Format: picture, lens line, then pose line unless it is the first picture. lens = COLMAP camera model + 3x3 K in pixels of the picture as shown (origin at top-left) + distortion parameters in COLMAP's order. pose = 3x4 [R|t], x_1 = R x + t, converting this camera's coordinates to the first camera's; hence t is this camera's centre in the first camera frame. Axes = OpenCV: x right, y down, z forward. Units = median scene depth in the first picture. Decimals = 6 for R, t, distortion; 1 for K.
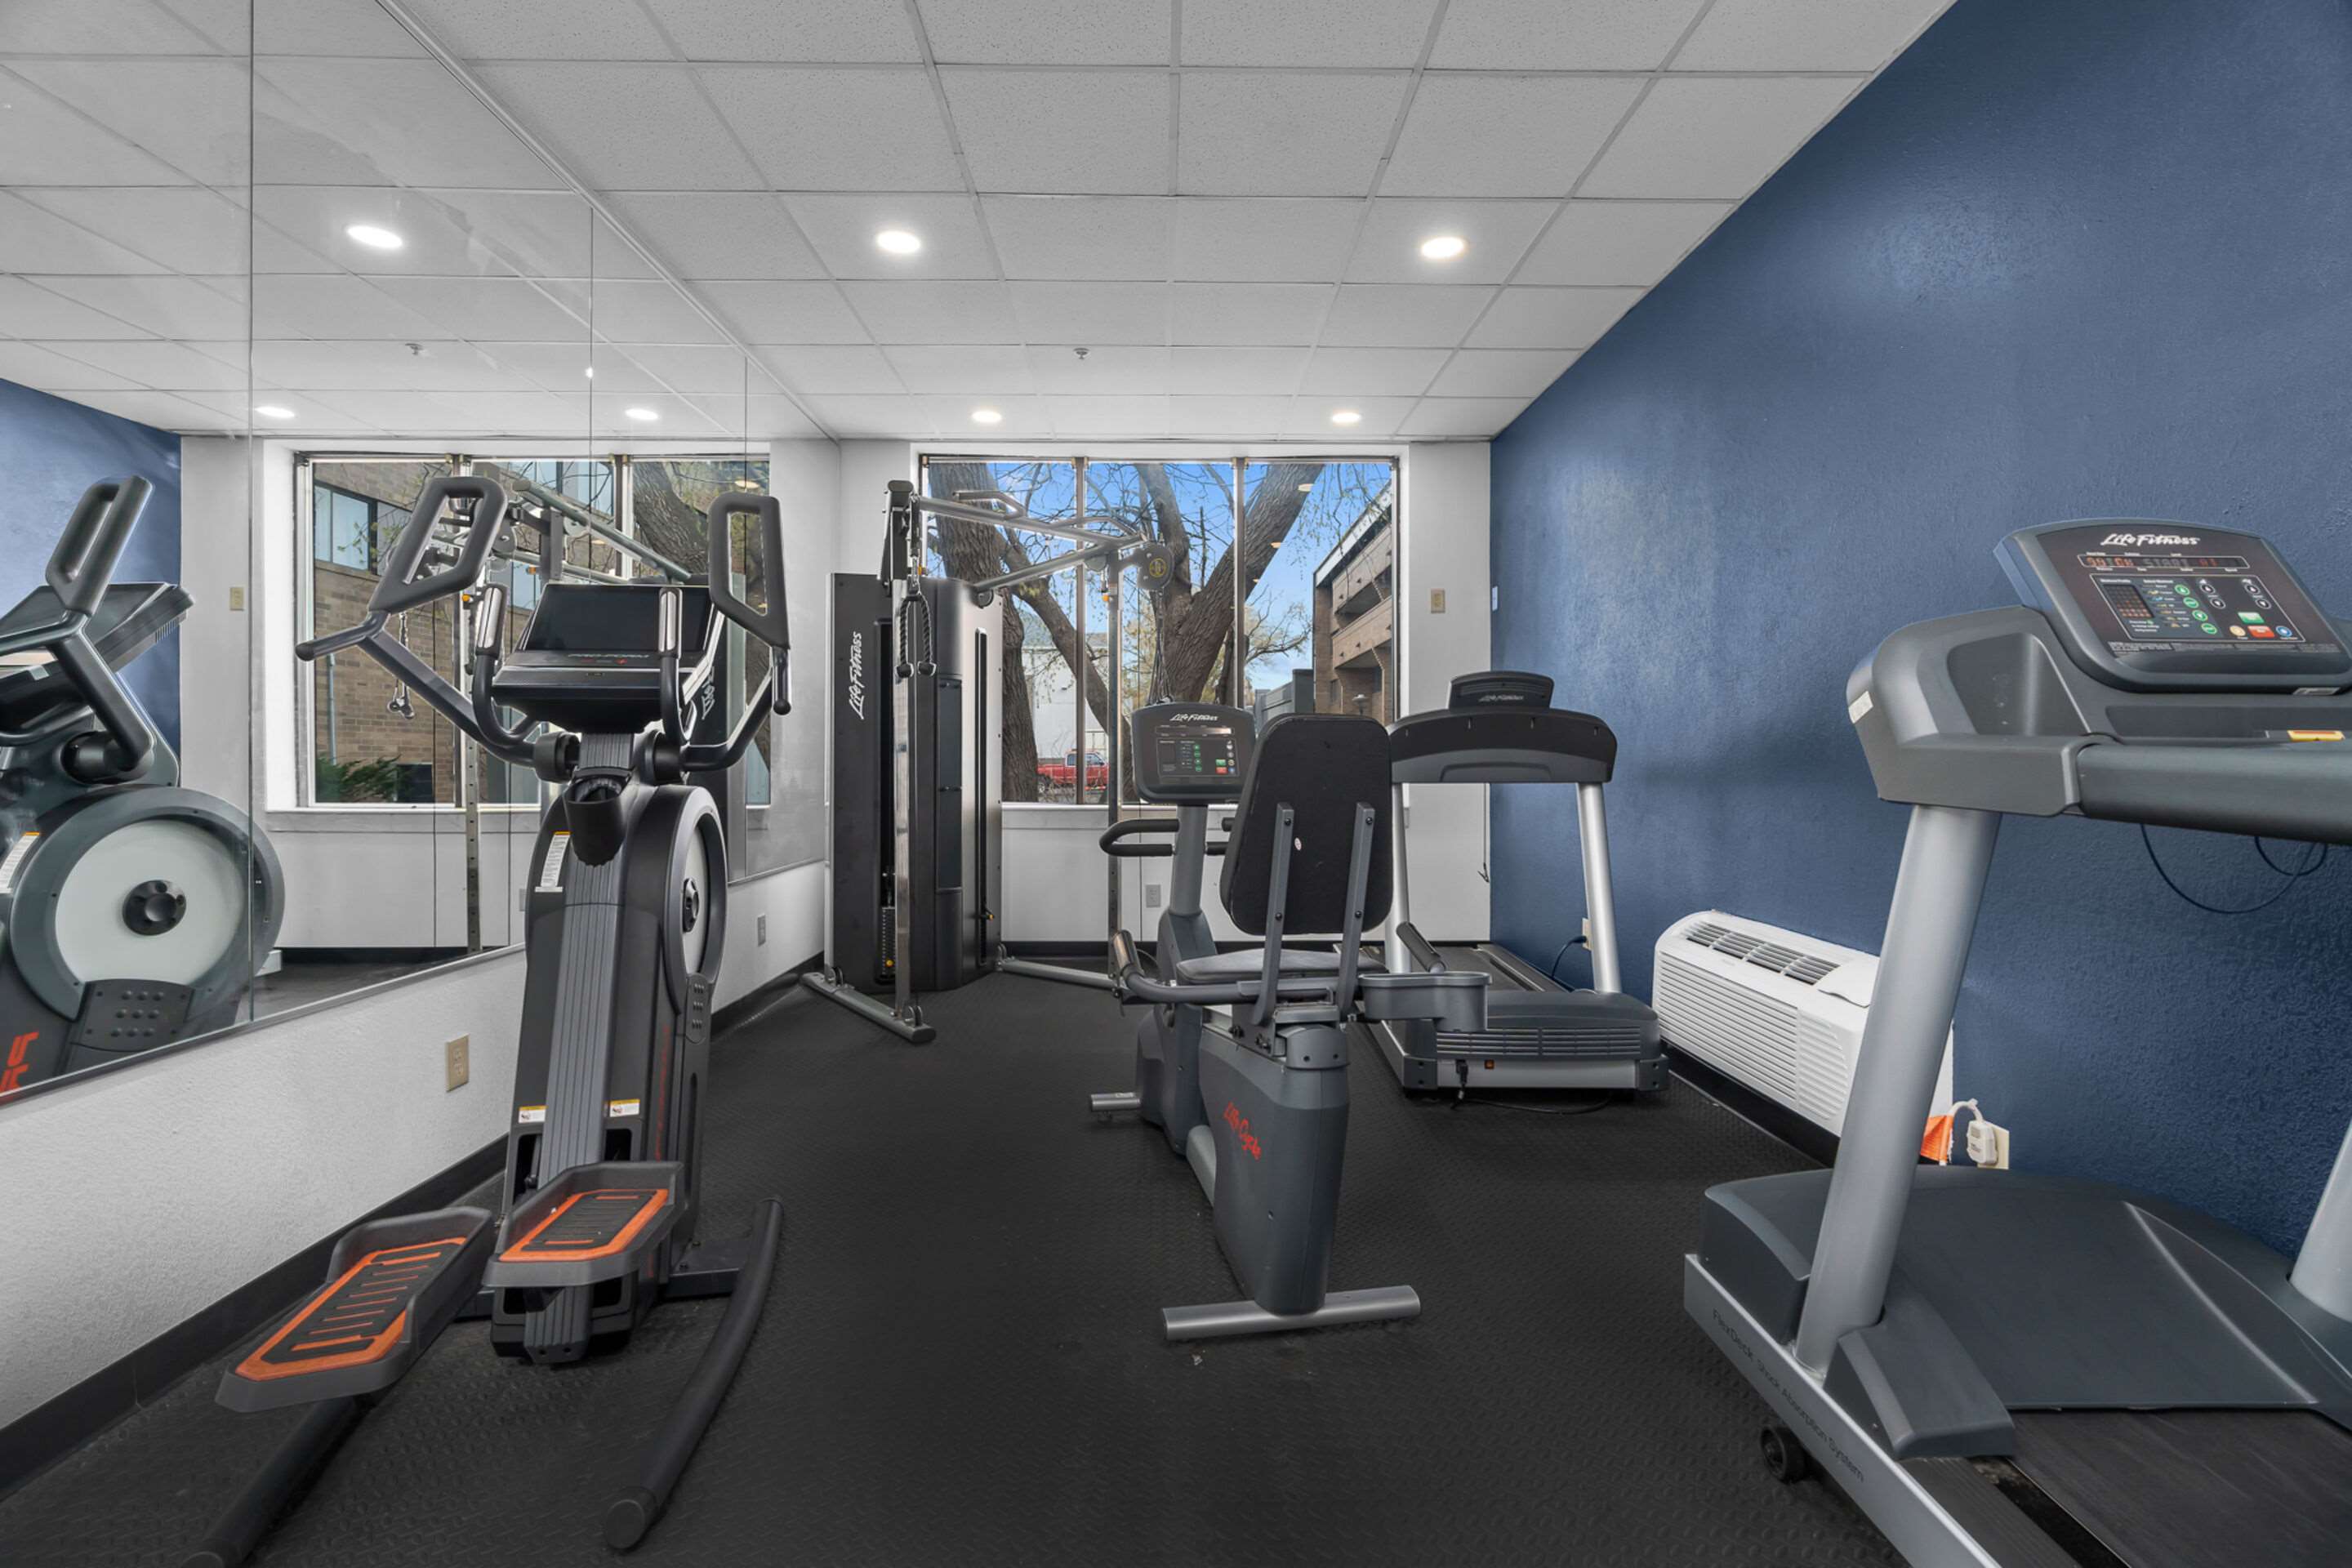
lens RADIAL K [[1067.3, 0, 1186.9], [0, 1067.3, 766.6], [0, 0, 1]] dist [0.000658, 0.000169]
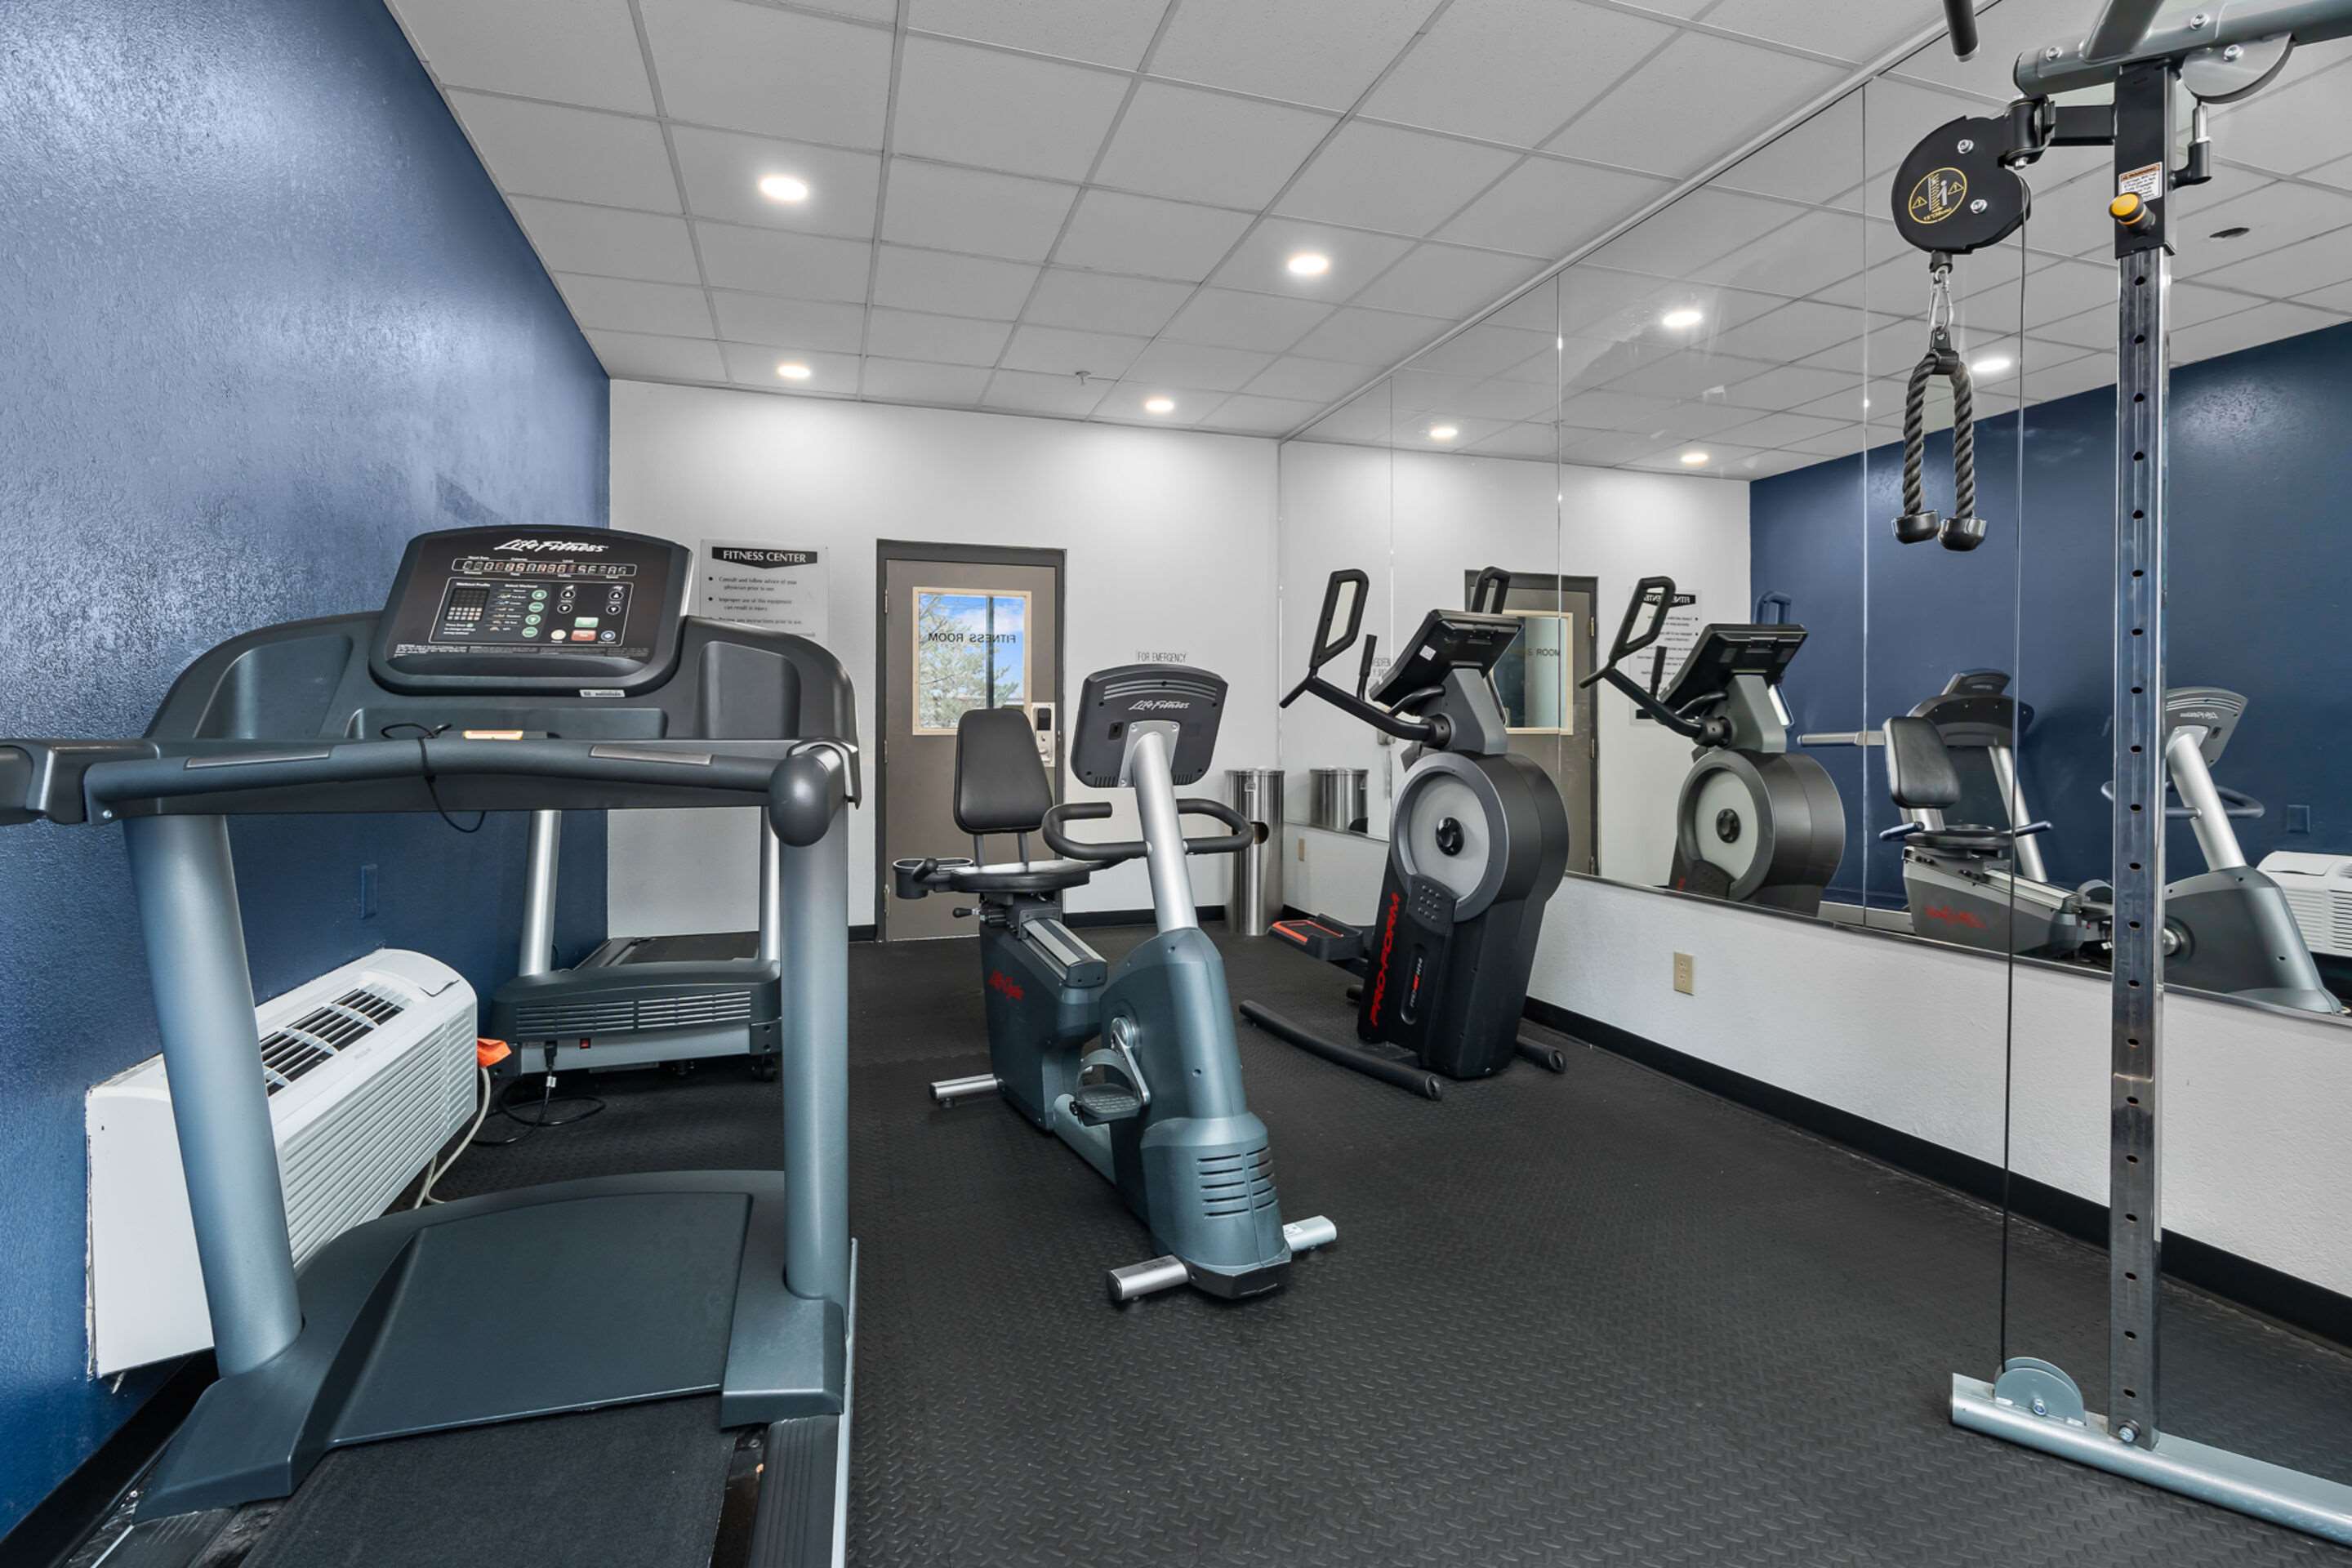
lens RADIAL K [[1067.3, 0, 1186.9], [0, 1067.3, 766.6], [0, 0, 1]] dist [0.000658, 0.000169]
pose [[0.956107, -0.012388, 0.292757, -0.241508], [0.008107, 0.999842, 0.015829, 0.002291], [-0.292907, -0.012761, 0.956056, -0.007859]]
